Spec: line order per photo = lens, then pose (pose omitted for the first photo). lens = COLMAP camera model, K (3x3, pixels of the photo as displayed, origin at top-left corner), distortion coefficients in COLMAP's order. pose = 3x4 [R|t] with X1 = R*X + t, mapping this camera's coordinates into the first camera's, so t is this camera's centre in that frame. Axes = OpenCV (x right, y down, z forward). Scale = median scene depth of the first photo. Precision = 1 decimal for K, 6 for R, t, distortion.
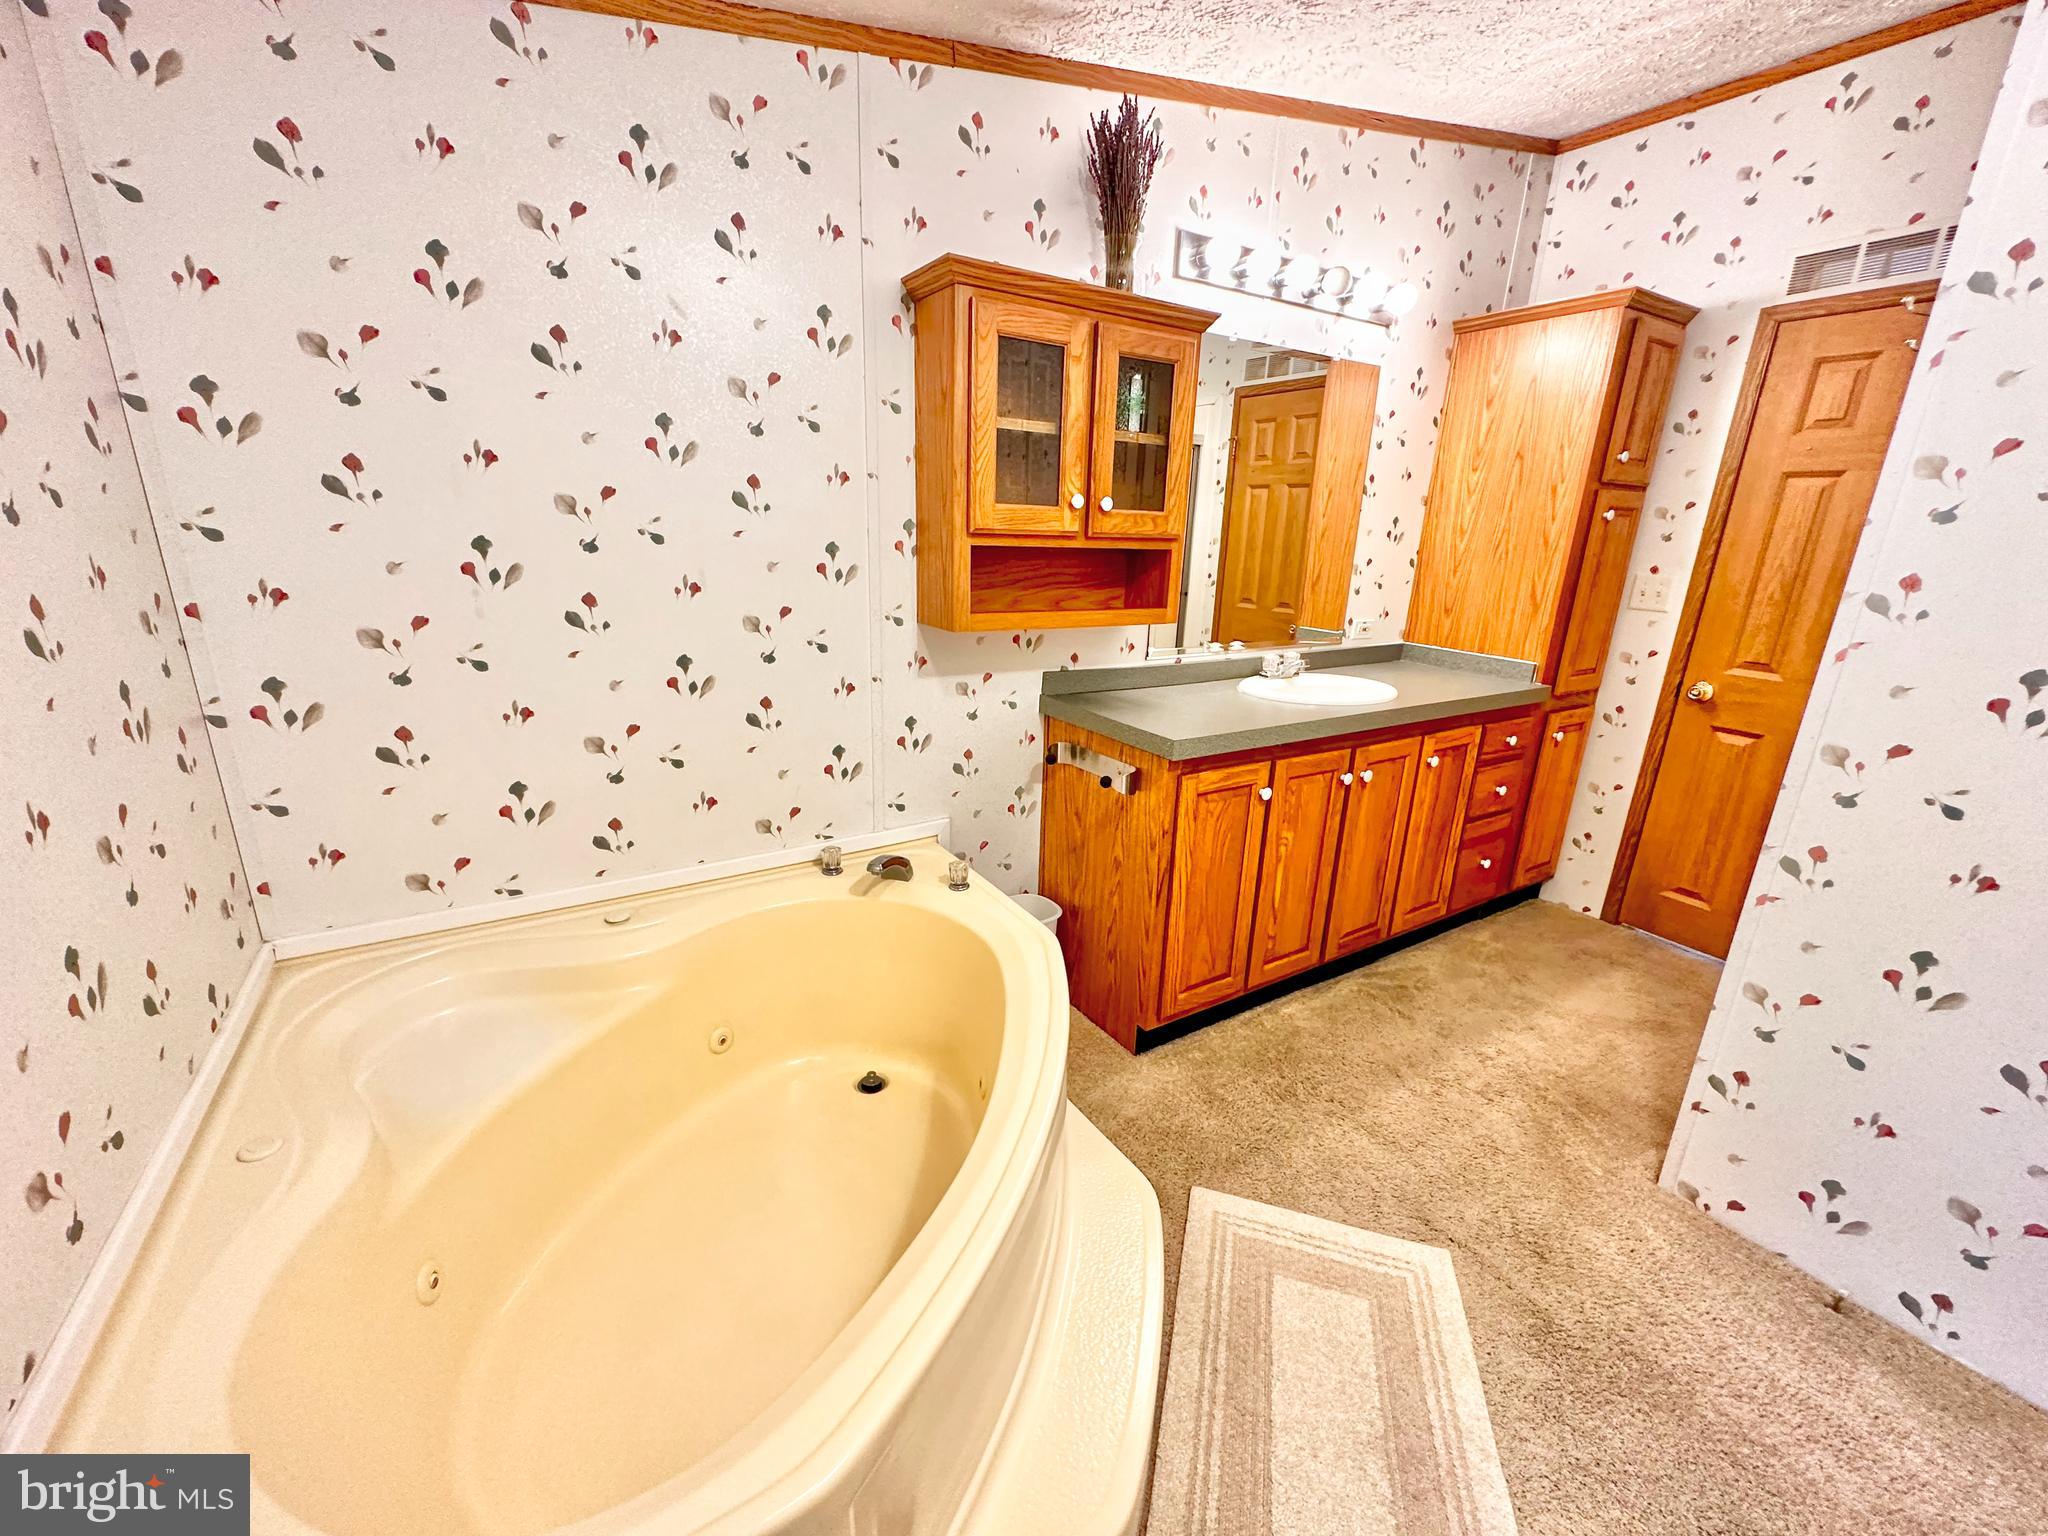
lens RADIAL K [[815.3, 0, 1022.5], [0, 815.3, 768.3], [0, 0, 1]] dist [-0.002297, -0.000086]
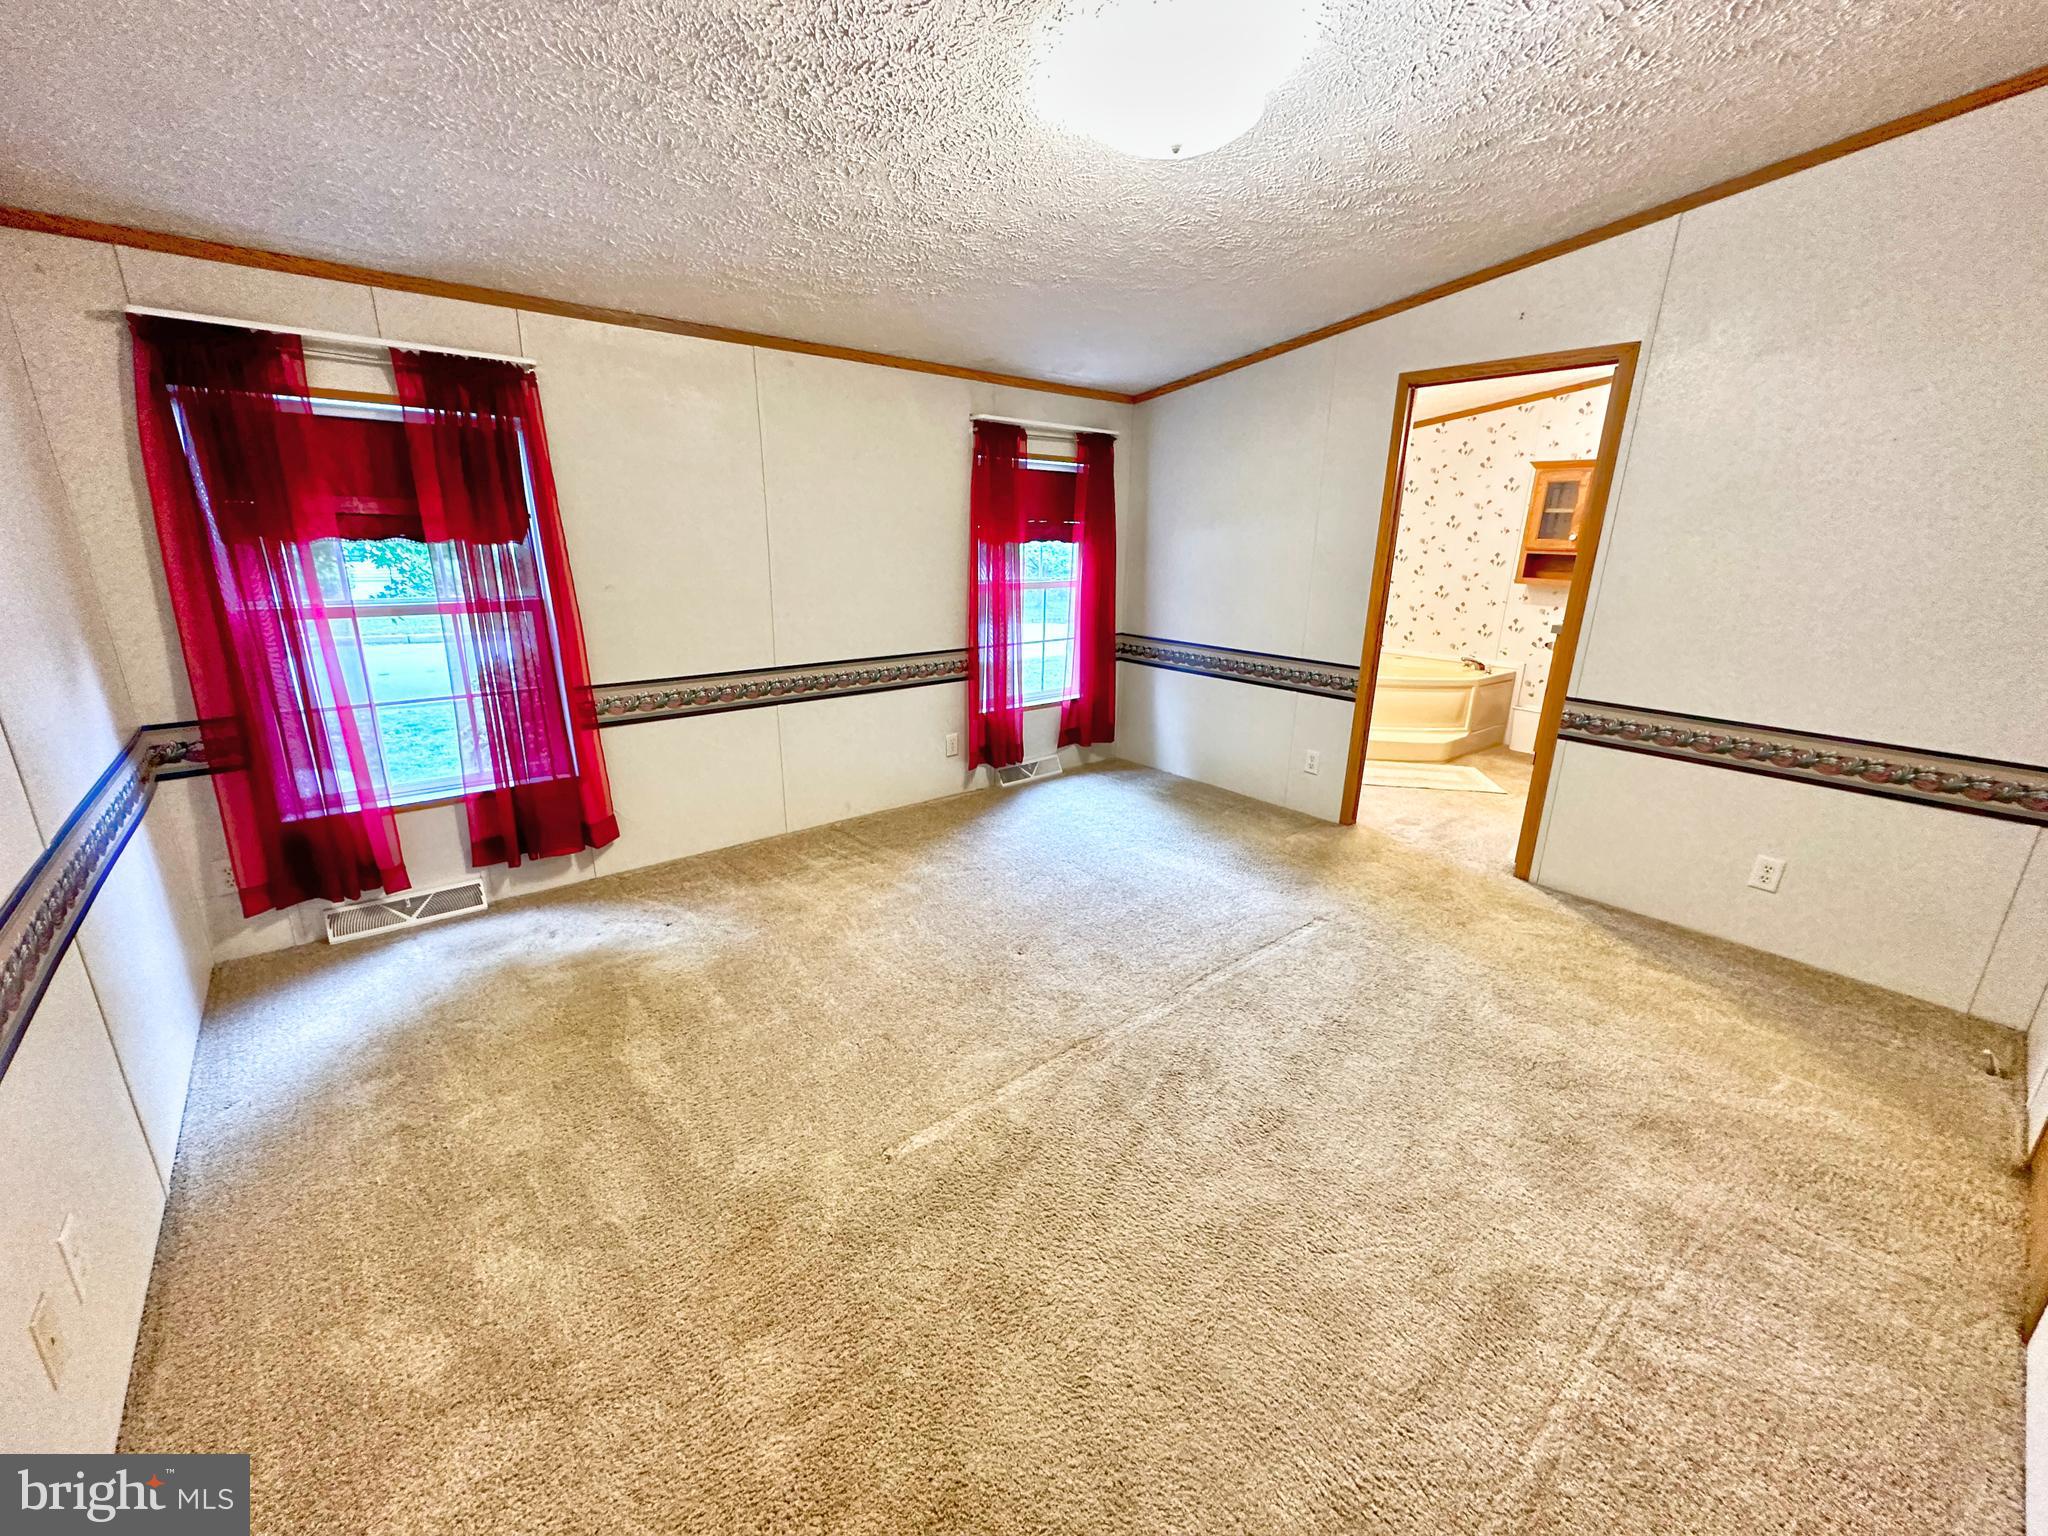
lens RADIAL K [[815.3, 0, 1022.5], [0, 815.3, 768.3], [0, 0, 1]] dist [-0.002297, -0.000086]
pose [[0.145306, 0.252070, -0.956737, 2.461108], [-0.303560, 0.931719, 0.199375, 0.376575], [0.941667, 0.261457, 0.211903, -1.022600]]
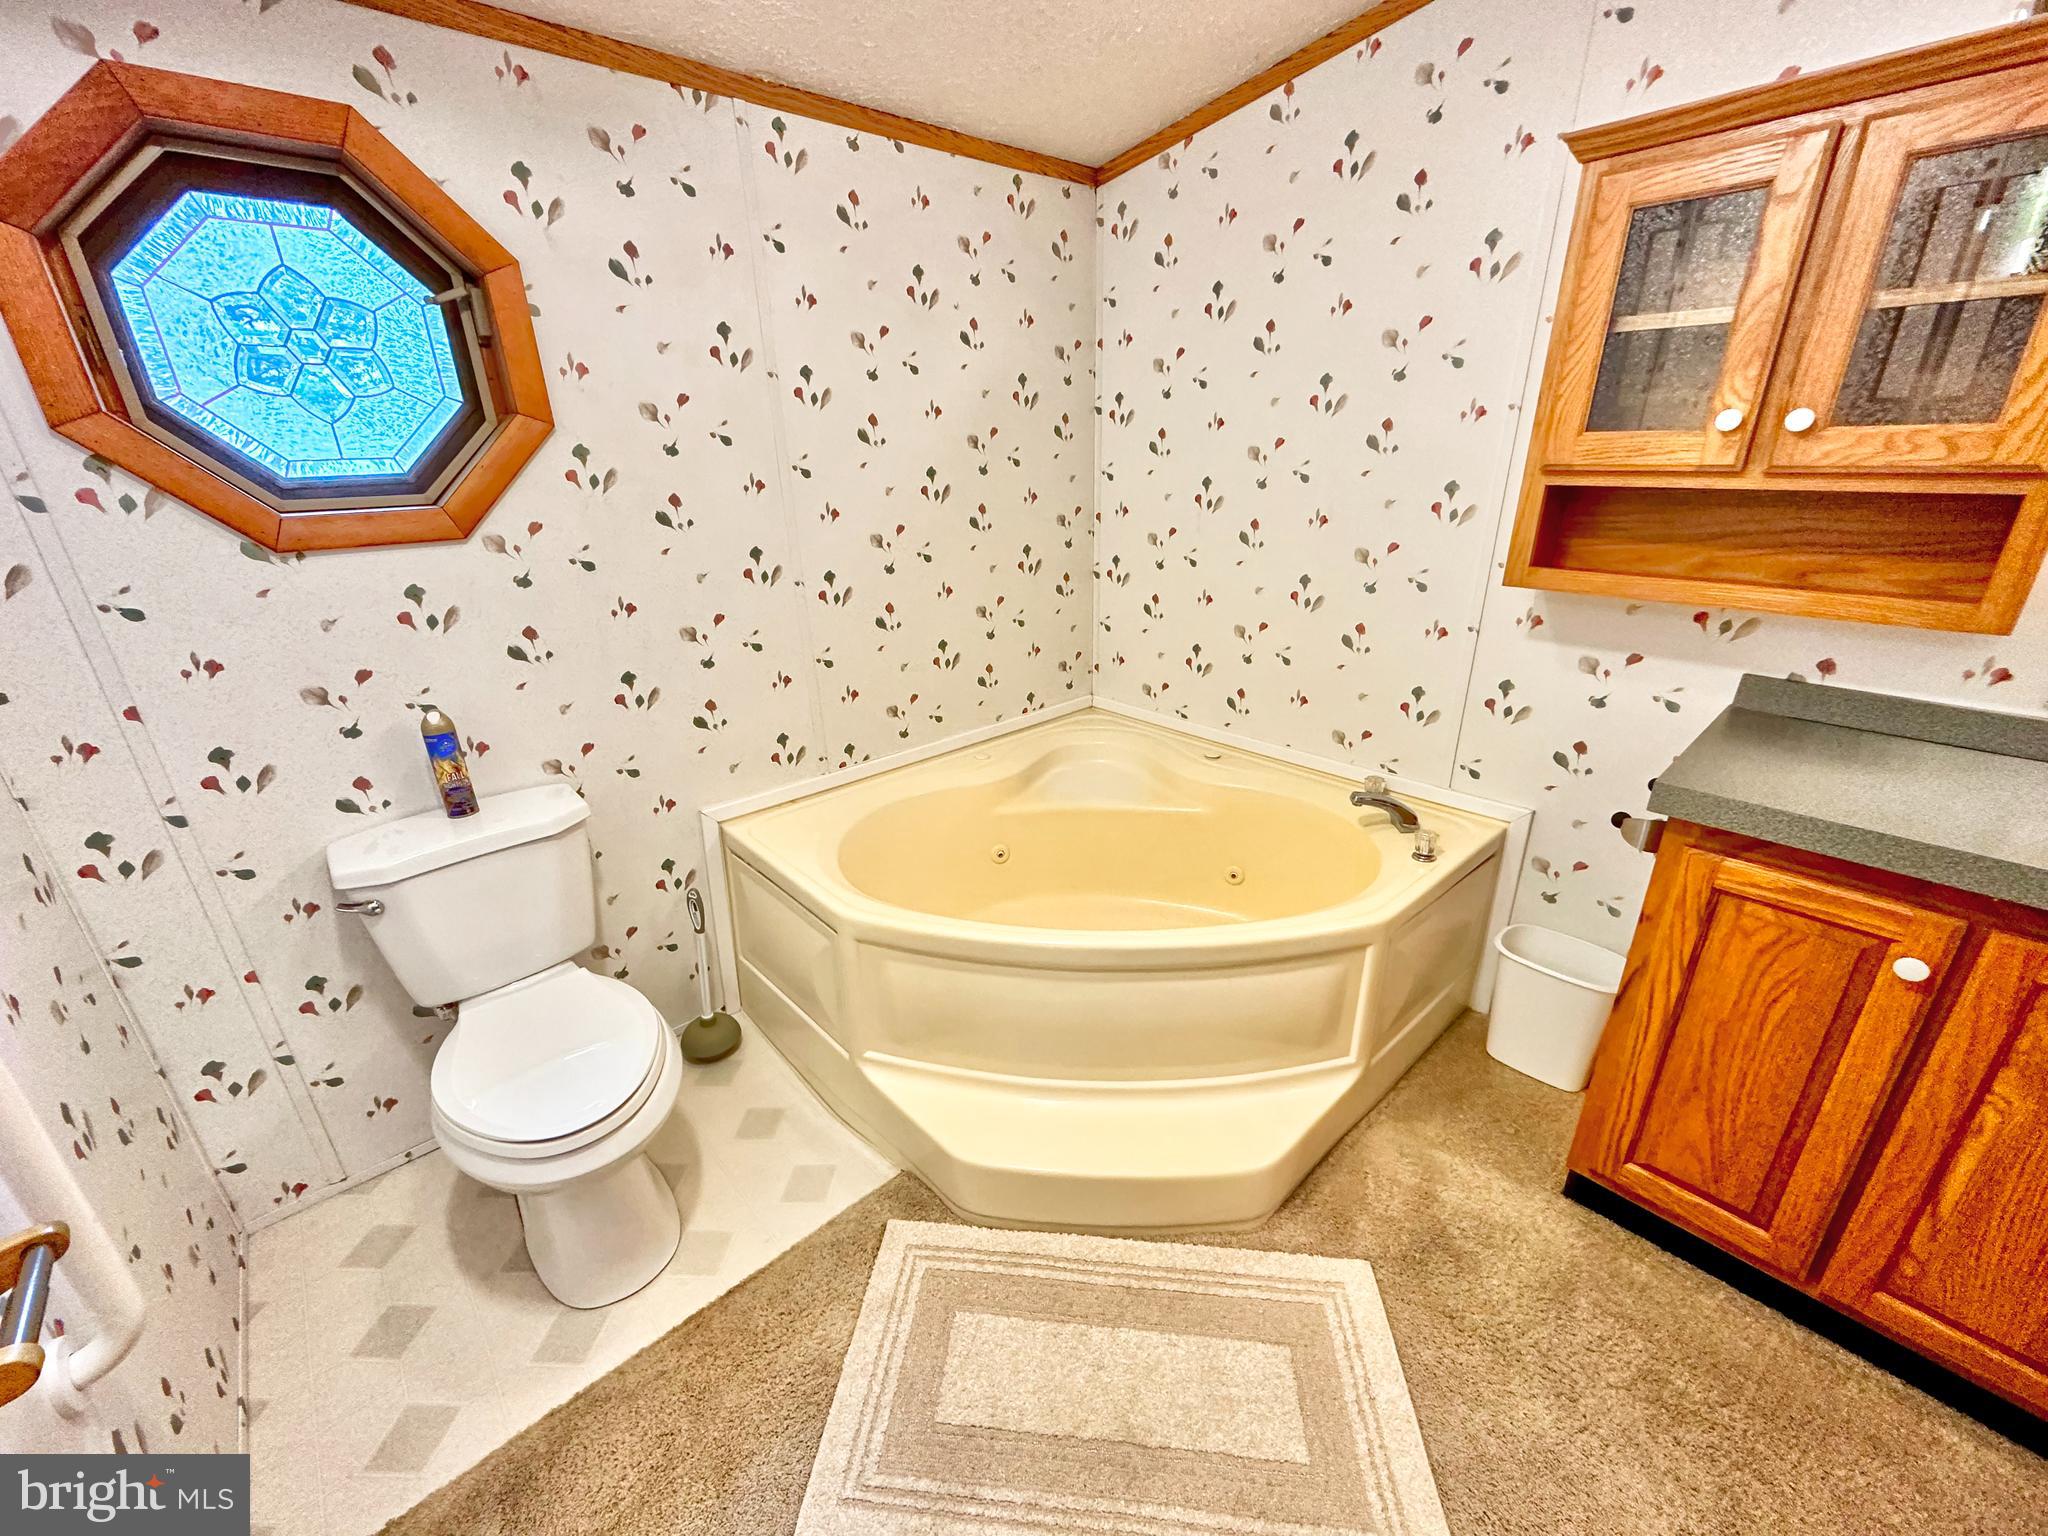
lens RADIAL K [[815.3, 0, 1022.5], [0, 815.3, 768.3], [0, 0, 1]] dist [-0.002297, -0.000086]
pose [[0.174186, 0.328404, -0.928337, 0.676997], [-0.258263, 0.924983, 0.278759, -0.091426], [0.950242, 0.191200, 0.245933, 0.314419]]
